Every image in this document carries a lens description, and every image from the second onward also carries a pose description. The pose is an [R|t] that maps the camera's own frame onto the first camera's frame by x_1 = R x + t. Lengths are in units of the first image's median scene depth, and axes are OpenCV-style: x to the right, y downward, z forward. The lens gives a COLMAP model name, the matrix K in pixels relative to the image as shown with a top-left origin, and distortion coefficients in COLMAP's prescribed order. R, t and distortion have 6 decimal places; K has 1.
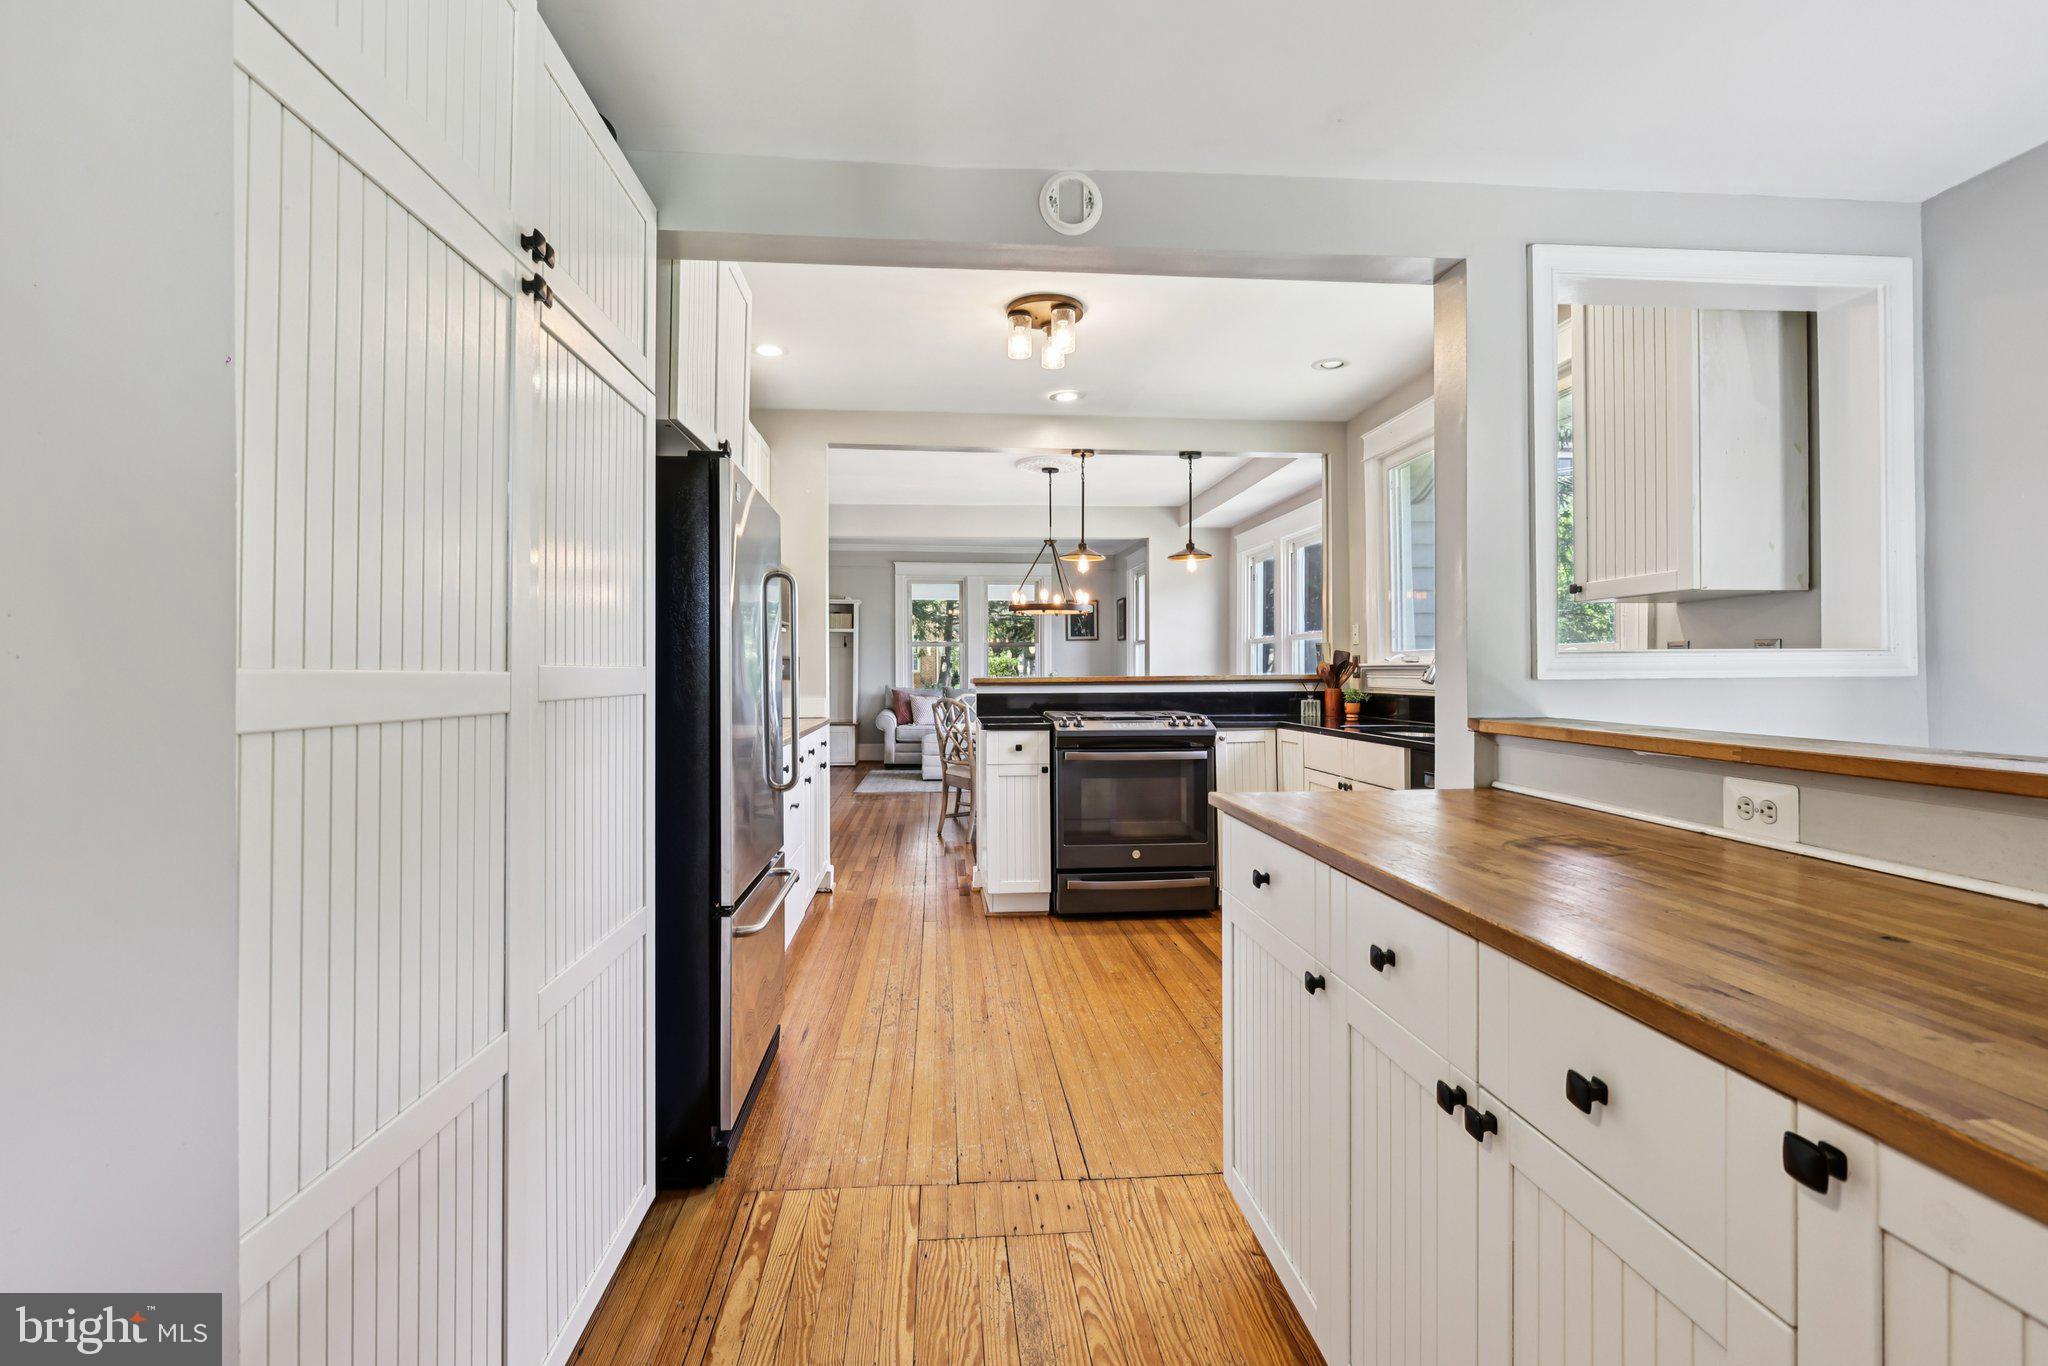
lens RADIAL K [[925.0, 0, 1013.4], [0, 925.0, 672.7], [0, 0, 1]] dist [-0.002892, -0.000514]
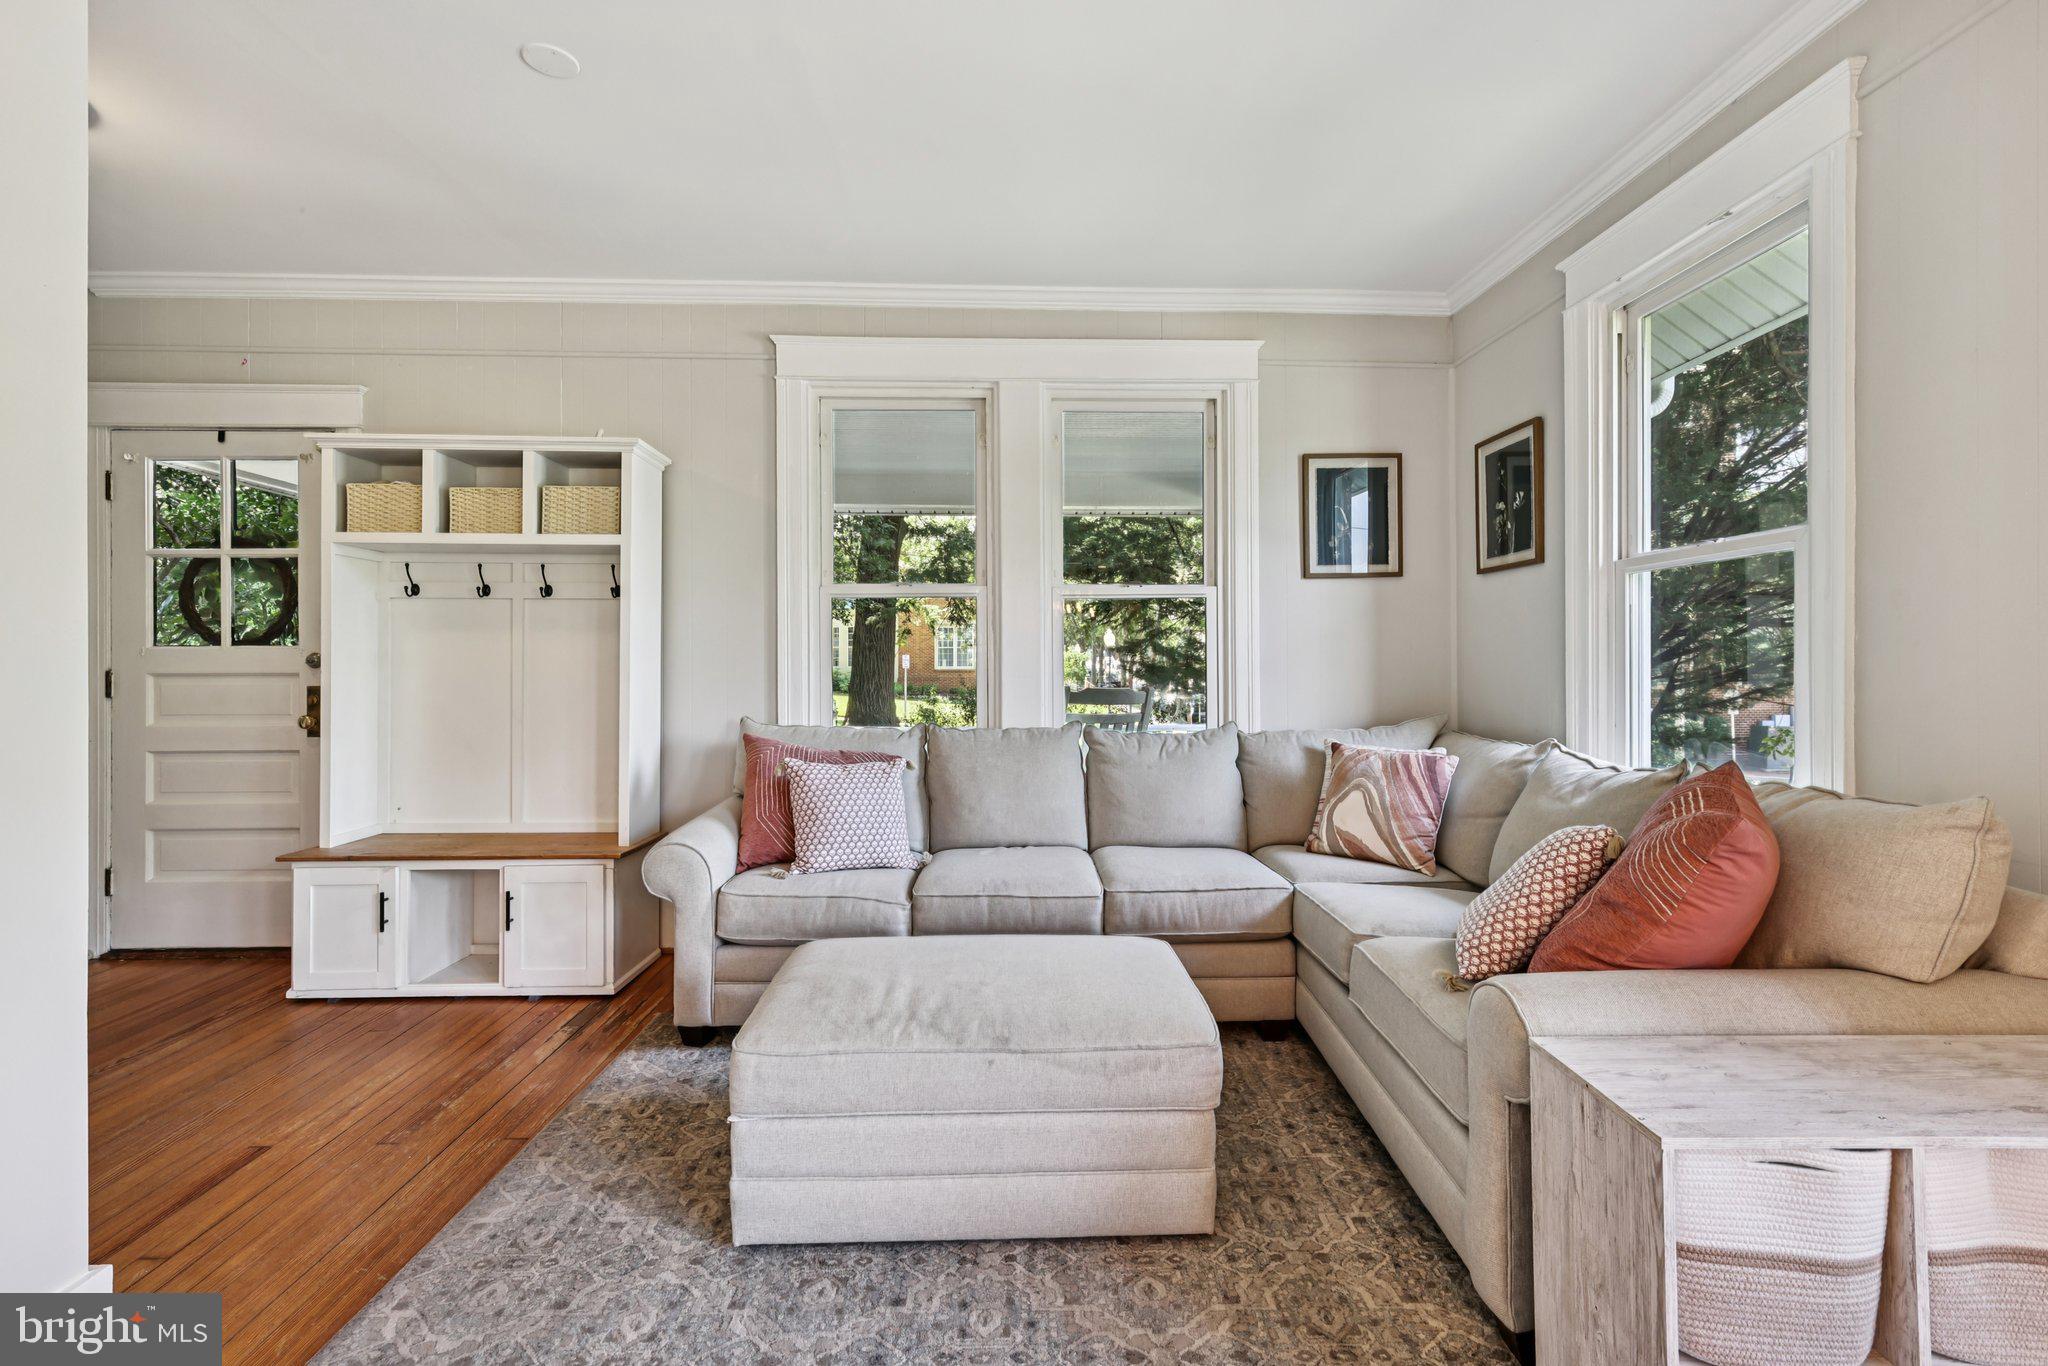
lens RADIAL K [[904.6, 0, 1023.6], [0, 904.6, 659.1], [0, 0, 1]] dist [0.000889, 0.000462]
pose [[0.998267, -0.002572, -0.058783, -0.067434], [0.001970, 0.999945, -0.010293, -0.008462], [0.058806, 0.010159, 0.998218, 1.964645]]
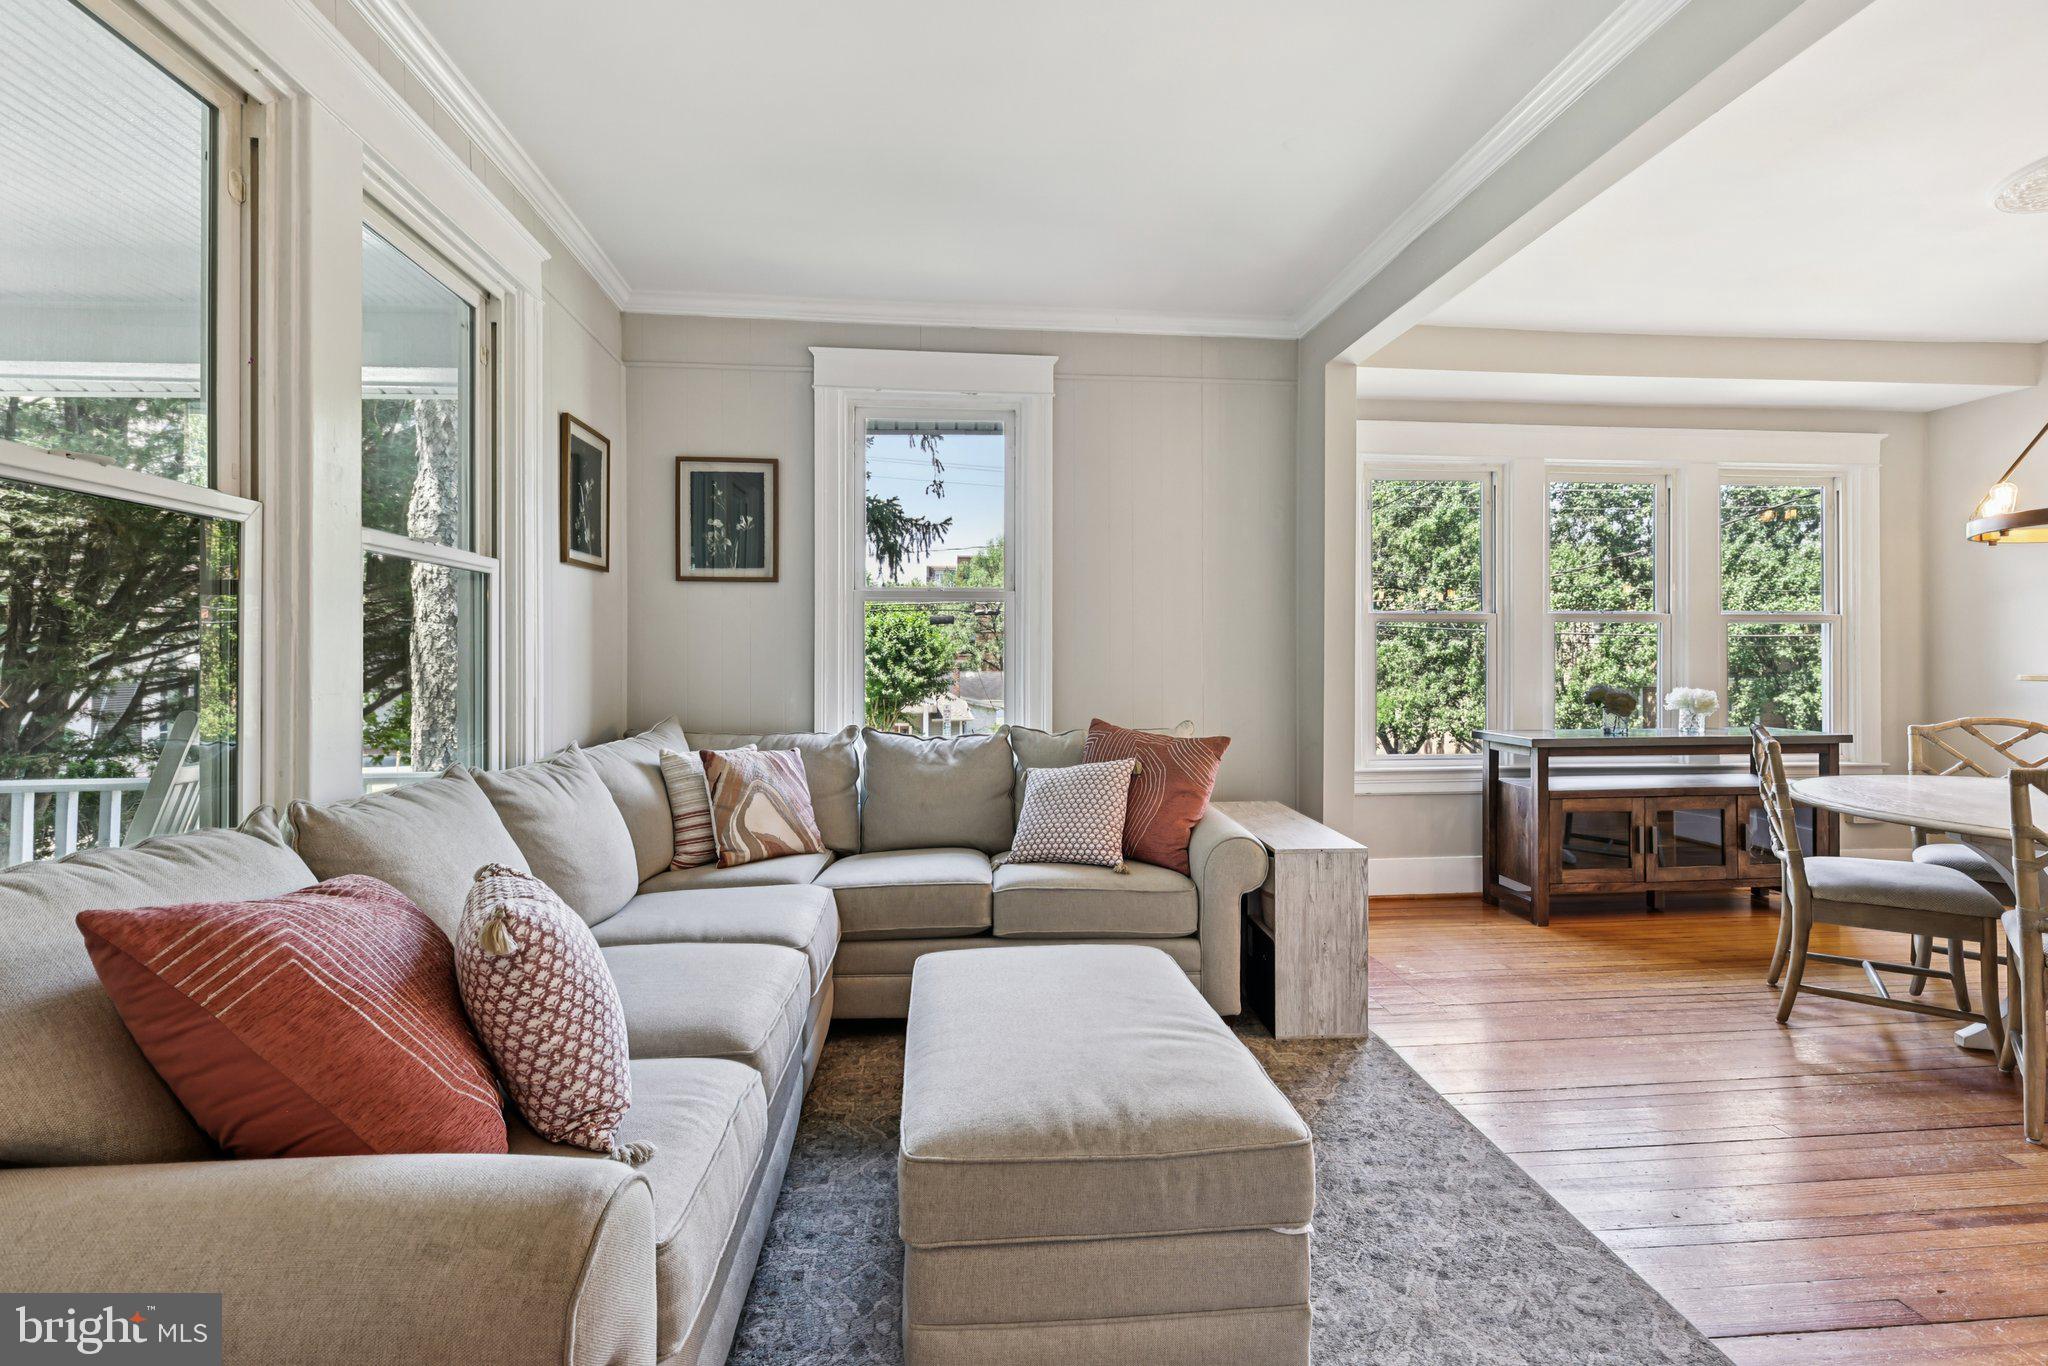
lens RADIAL K [[904.6, 0, 1023.6], [0, 904.6, 659.1], [0, 0, 1]] dist [0.000889, 0.000462]
pose [[-0.009466, 0.003614, 0.999949, -0.626439], [0.002880, 0.999989, -0.003587, -0.014937], [-0.999951, 0.002846, -0.009476, 2.549251]]
